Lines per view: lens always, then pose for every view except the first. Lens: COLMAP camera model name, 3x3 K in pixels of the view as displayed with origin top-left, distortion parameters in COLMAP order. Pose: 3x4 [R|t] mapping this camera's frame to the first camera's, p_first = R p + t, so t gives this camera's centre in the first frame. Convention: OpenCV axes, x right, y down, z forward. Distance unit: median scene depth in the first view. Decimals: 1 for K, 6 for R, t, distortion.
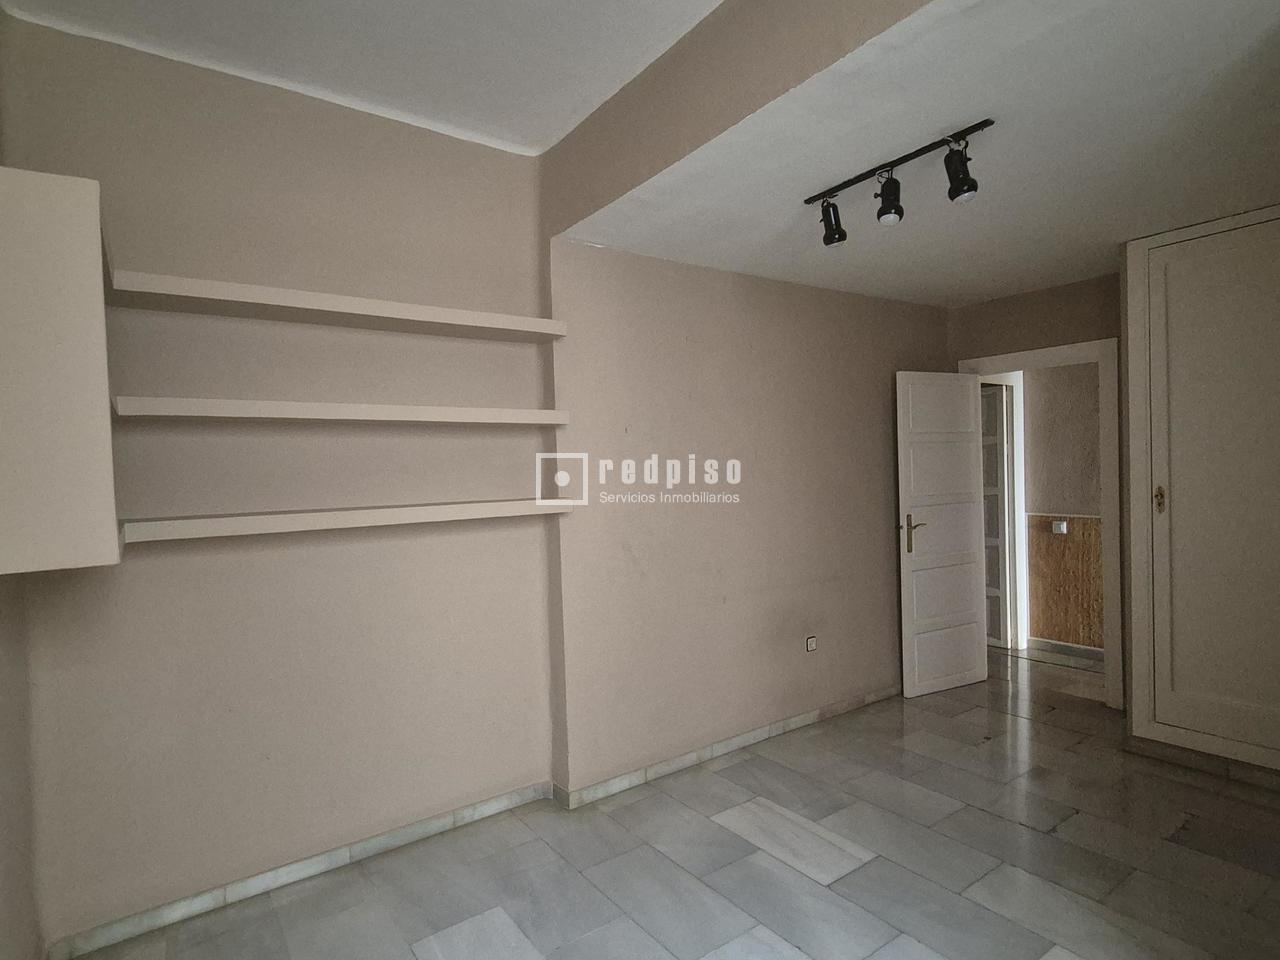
lens RADIAL K [[700.8, 0, 643.5], [0, 700.8, 480.5], [0, 0, 1]] dist [-0.003760, 0.001780]
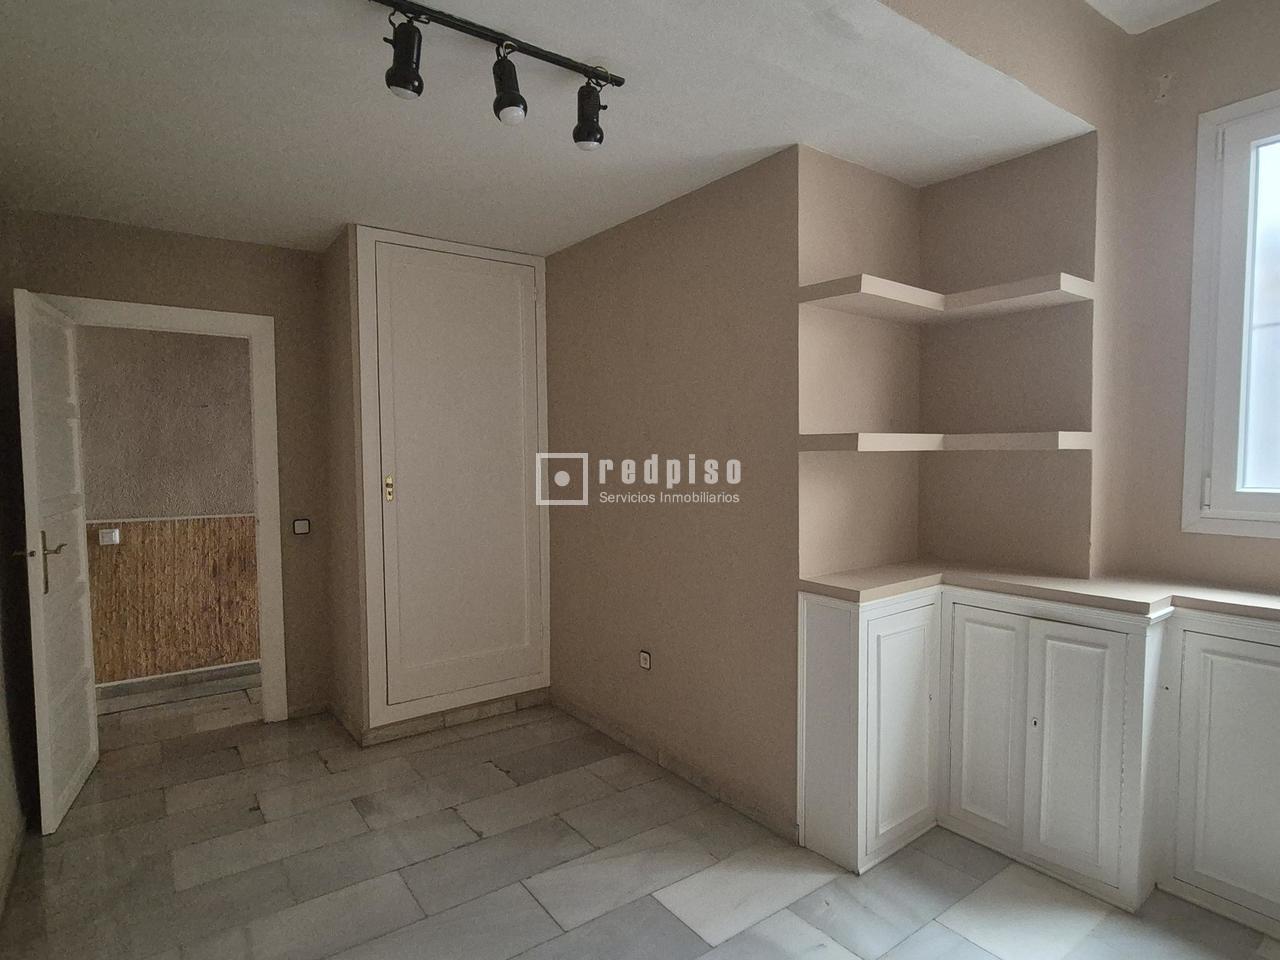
lens RADIAL K [[700.8, 0, 642.9], [0, 700.8, 489.0], [0, 0, 1]] dist [-0.003760, 0.001780]
pose [[-0.011906, -0.022114, 0.999685, -0.286714], [0.016727, 0.999611, 0.022312, 0.009317], [-0.999789, 0.016987, -0.011532, 0.612691]]
